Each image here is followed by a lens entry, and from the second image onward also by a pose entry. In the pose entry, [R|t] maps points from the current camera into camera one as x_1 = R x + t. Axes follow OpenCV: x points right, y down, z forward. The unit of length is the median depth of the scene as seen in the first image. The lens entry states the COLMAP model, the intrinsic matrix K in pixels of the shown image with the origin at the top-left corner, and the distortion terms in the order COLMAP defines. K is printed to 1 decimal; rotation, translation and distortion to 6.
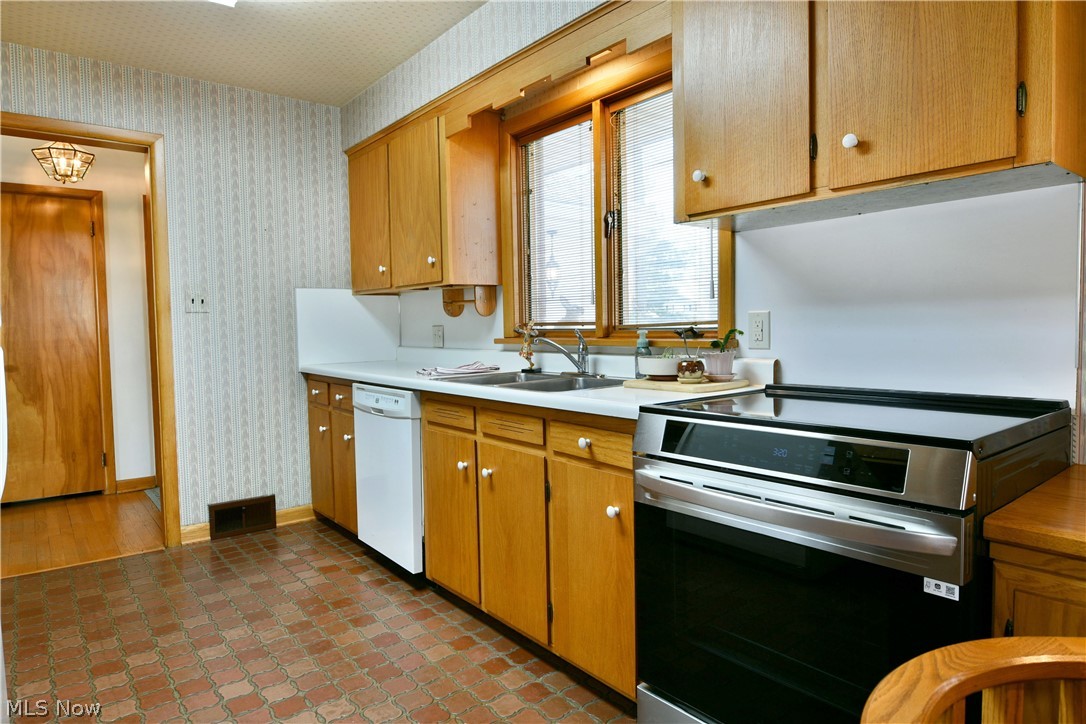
lens RADIAL K [[656.3, 0, 569.0], [0, 656.3, 337.7], [0, 0, 1]] dist [-0.008521, -0.008156]
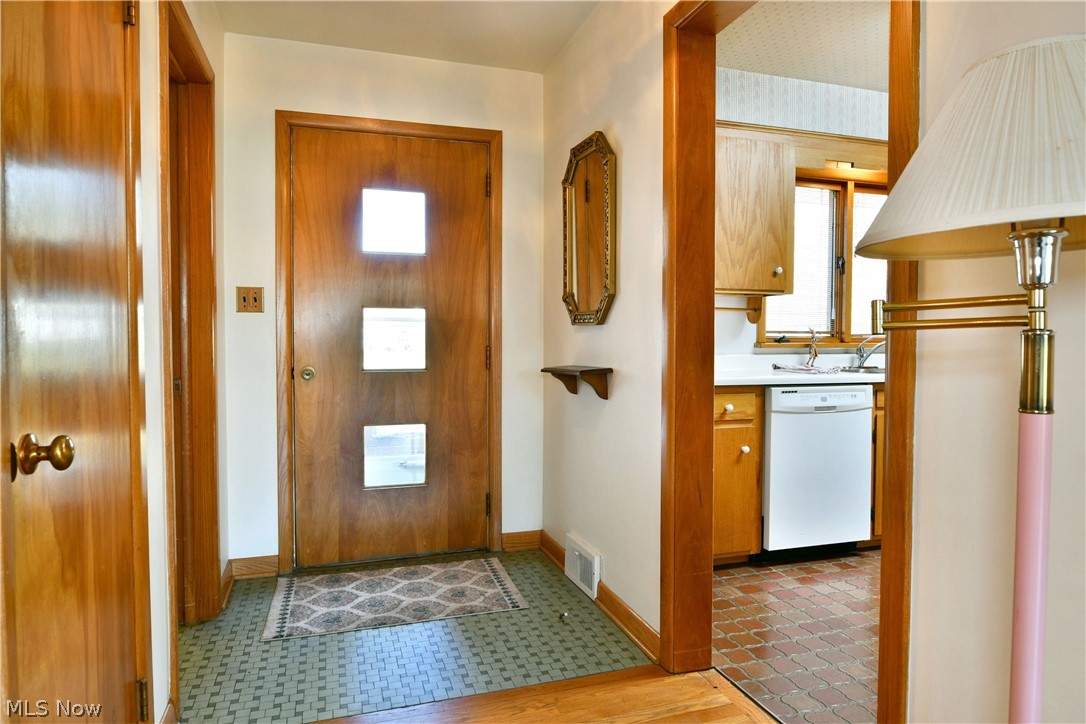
lens RADIAL K [[656.3, 0, 545.9], [0, 656.3, 355.9], [0, 0, 1]] dist [-0.008521, -0.008156]
pose [[0.370893, 0.002365, 0.928673, -1.611600], [0.014815, 0.999854, -0.008463, 0.031174], [-0.928557, 0.016898, 0.370804, 1.141793]]
